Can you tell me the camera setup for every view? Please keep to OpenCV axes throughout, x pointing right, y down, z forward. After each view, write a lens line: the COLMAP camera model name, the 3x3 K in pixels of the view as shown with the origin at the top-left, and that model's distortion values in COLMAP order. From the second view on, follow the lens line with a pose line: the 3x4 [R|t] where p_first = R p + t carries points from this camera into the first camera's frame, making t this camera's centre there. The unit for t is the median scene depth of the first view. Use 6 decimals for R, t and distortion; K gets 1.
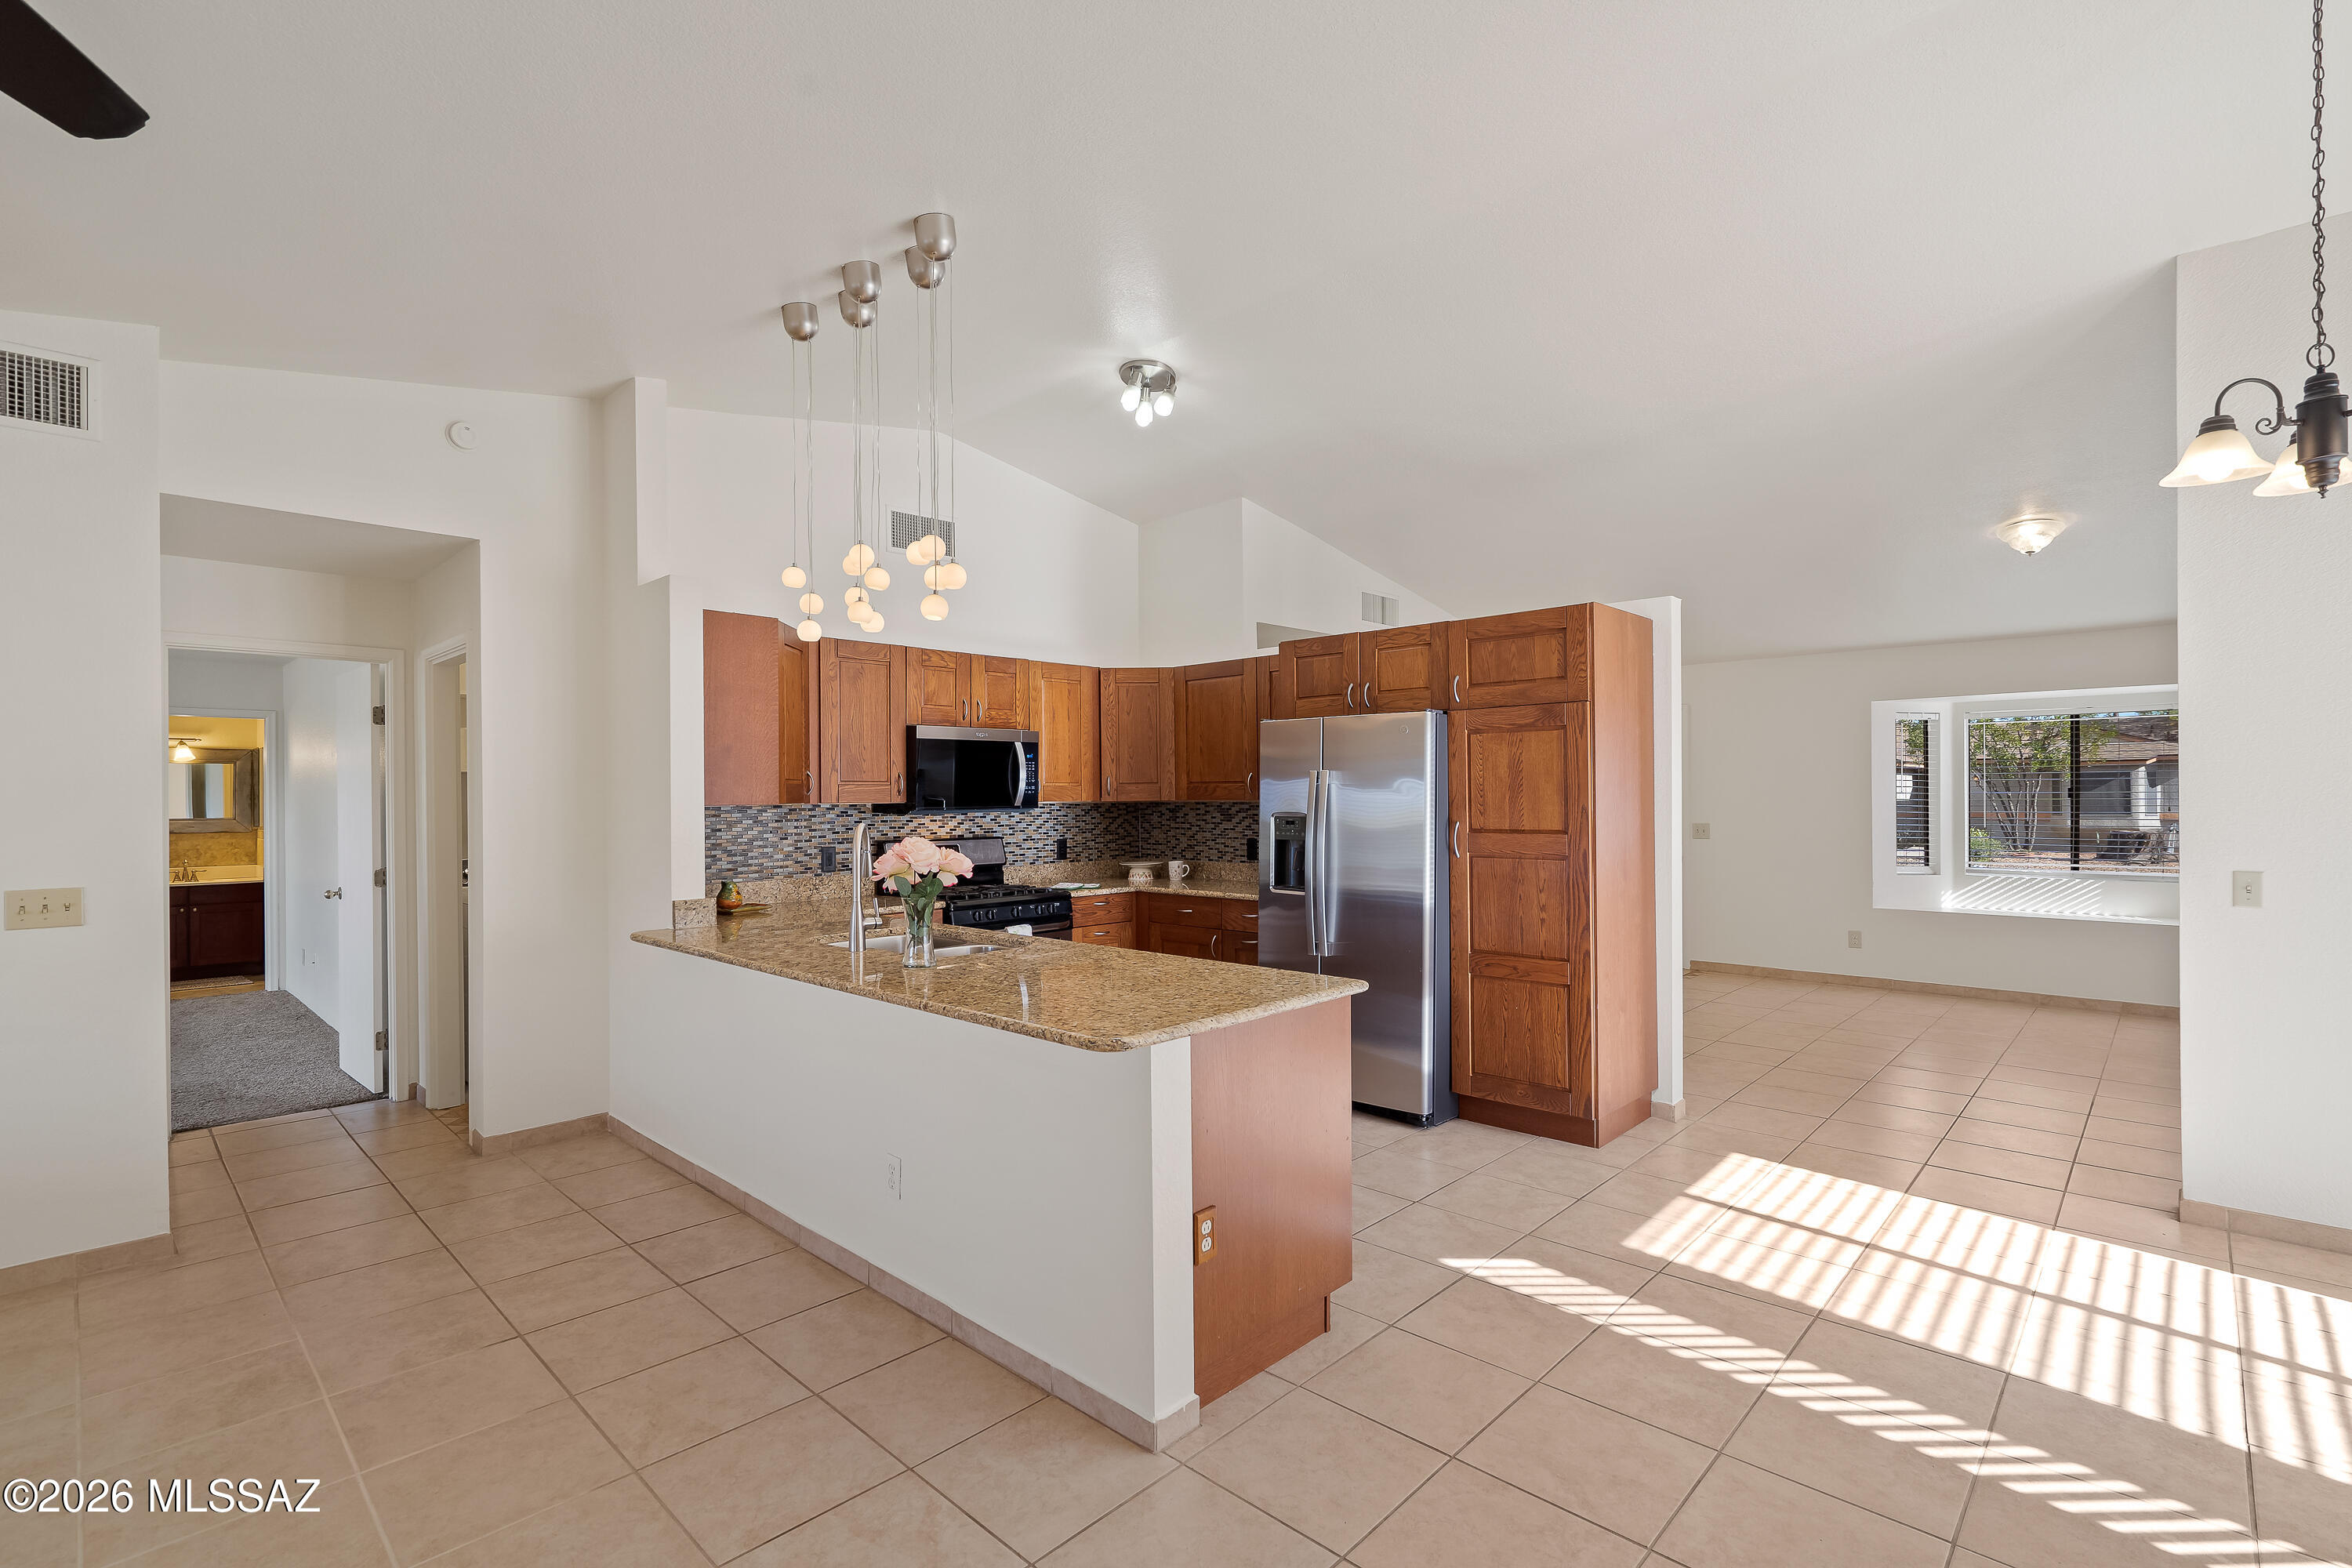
lens RADIAL K [[1074.0, 0, 1173.6], [0, 1074.0, 792.7], [0, 0, 1]] dist [-0.002312, 0.000547]
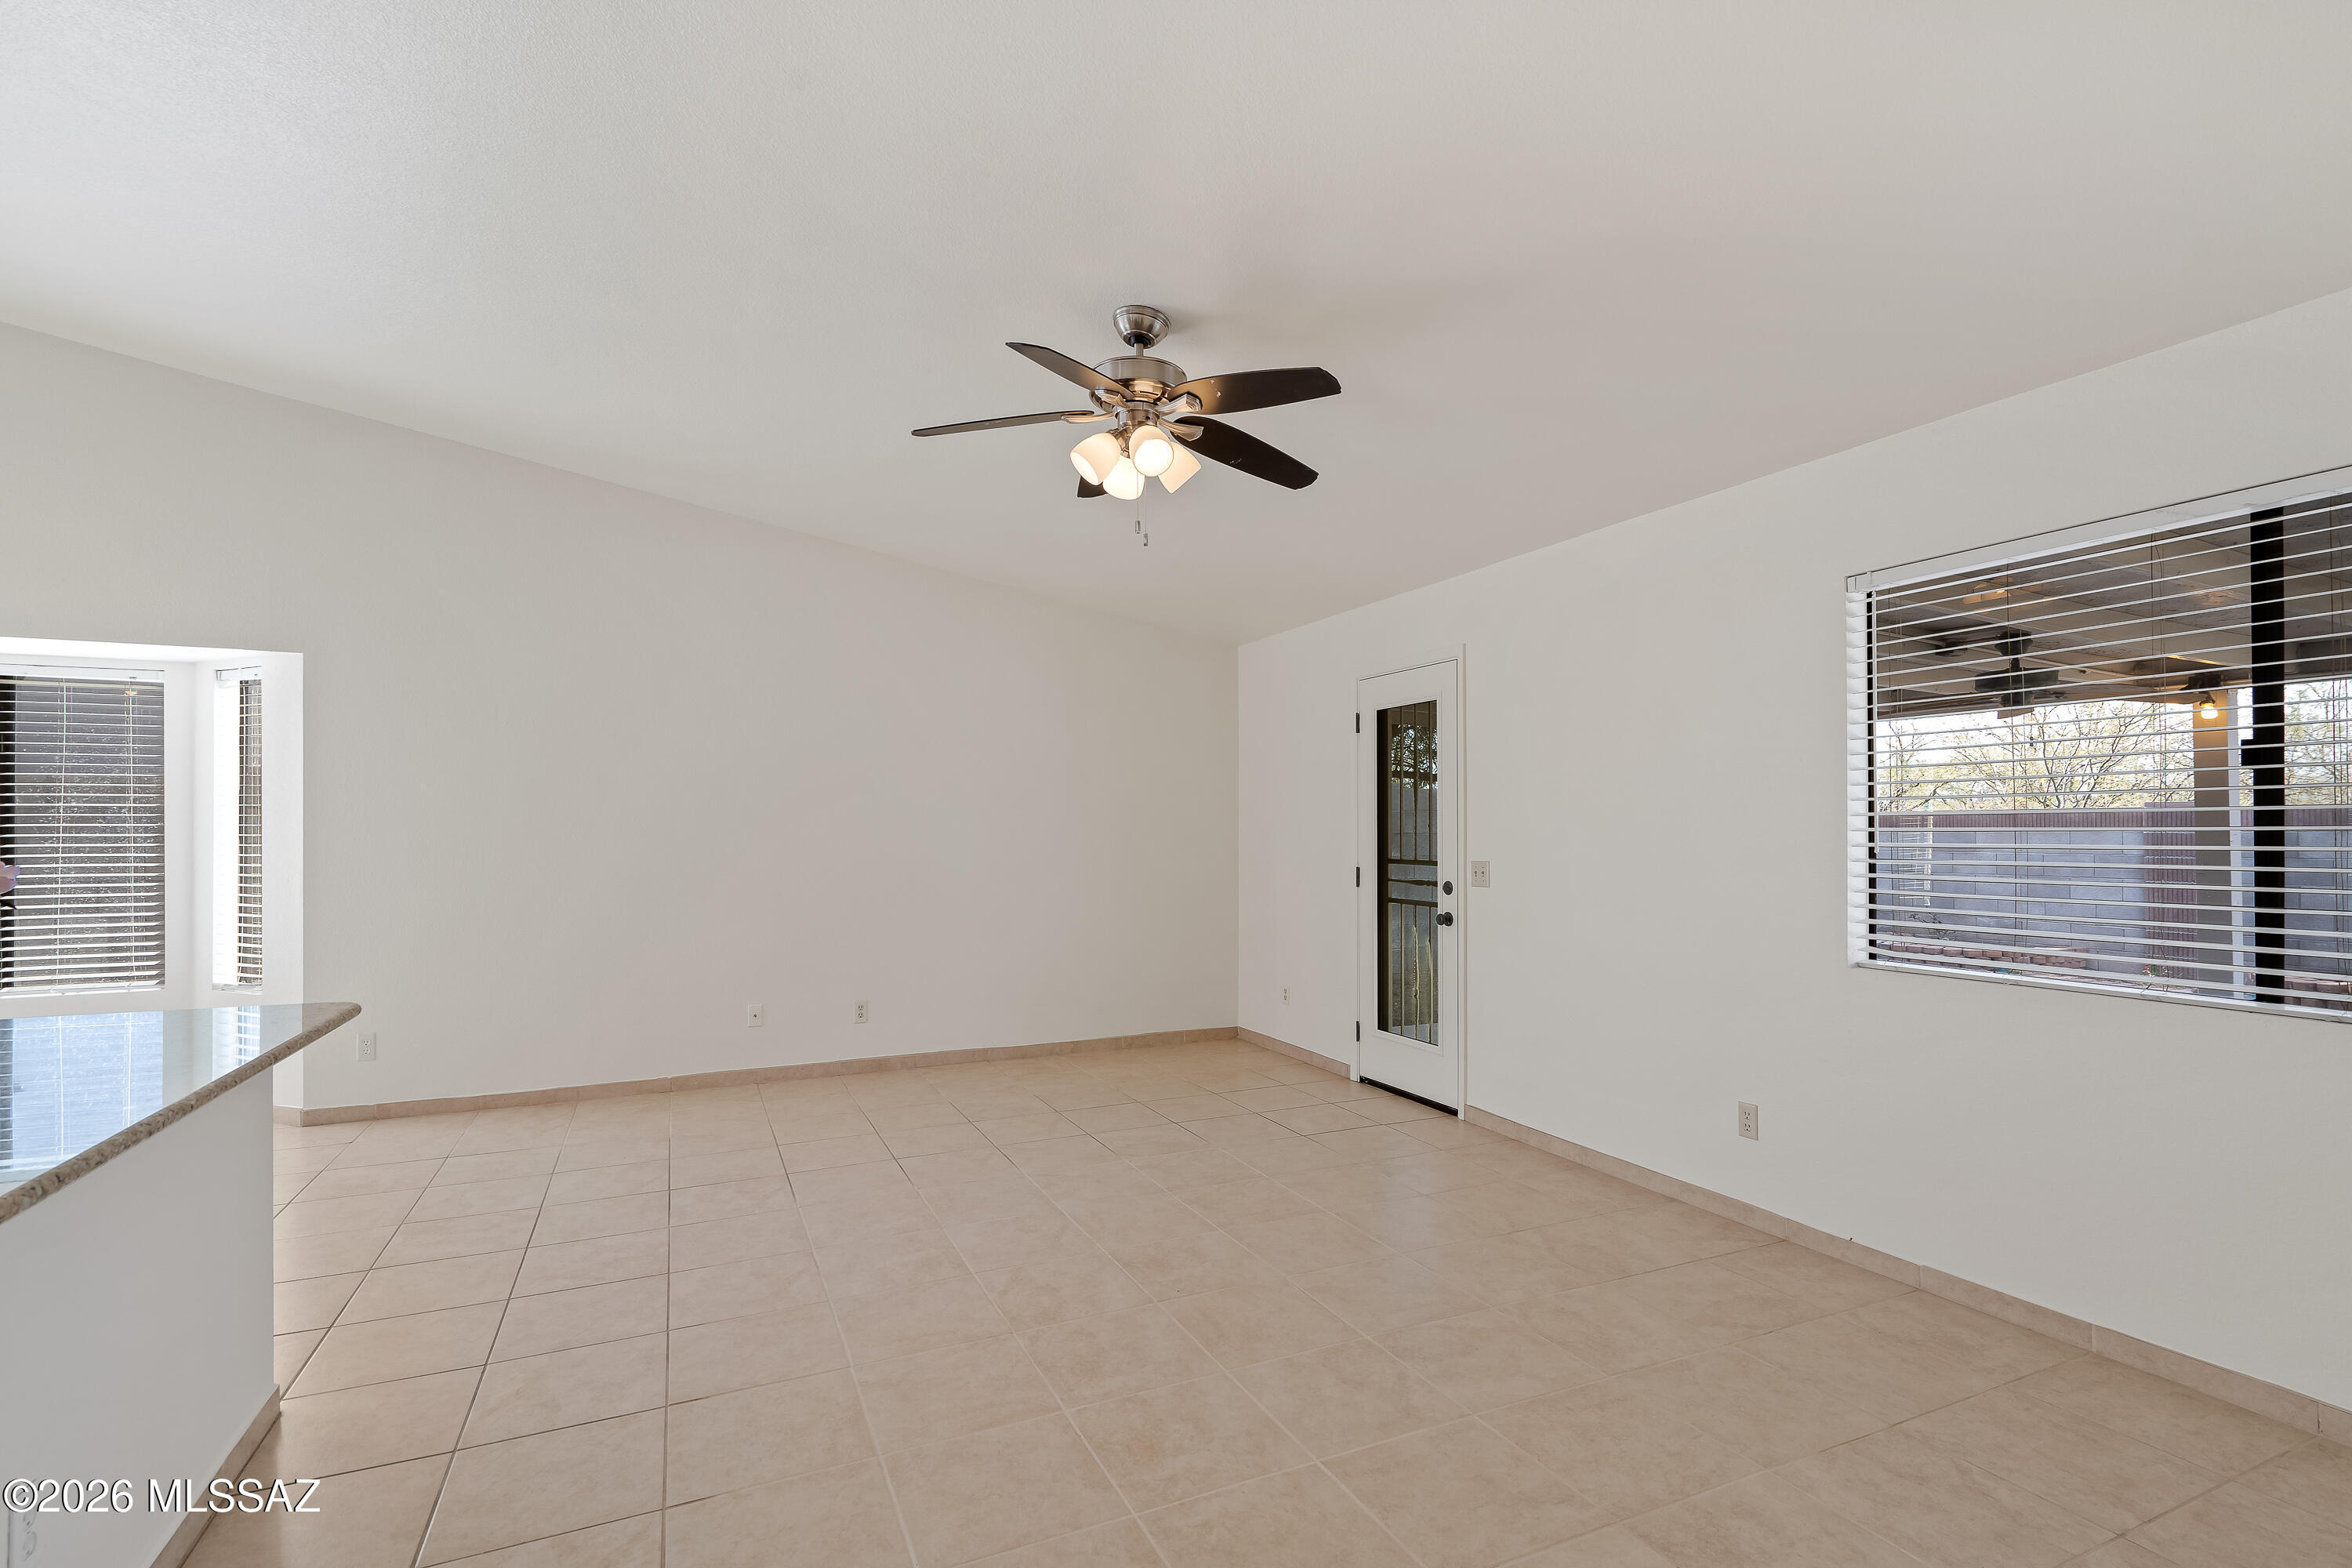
lens RADIAL K [[1077.6, 0, 1166.9], [0, 1077.6, 821.0], [0, 0, 1]] dist [-0.000181, 0.000466]
pose [[-0.928854, 0.013584, 0.370196, -0.591170], [0.010328, 0.999889, -0.010775, 0.027205], [-0.370302, -0.006185, -0.928891, 0.803877]]
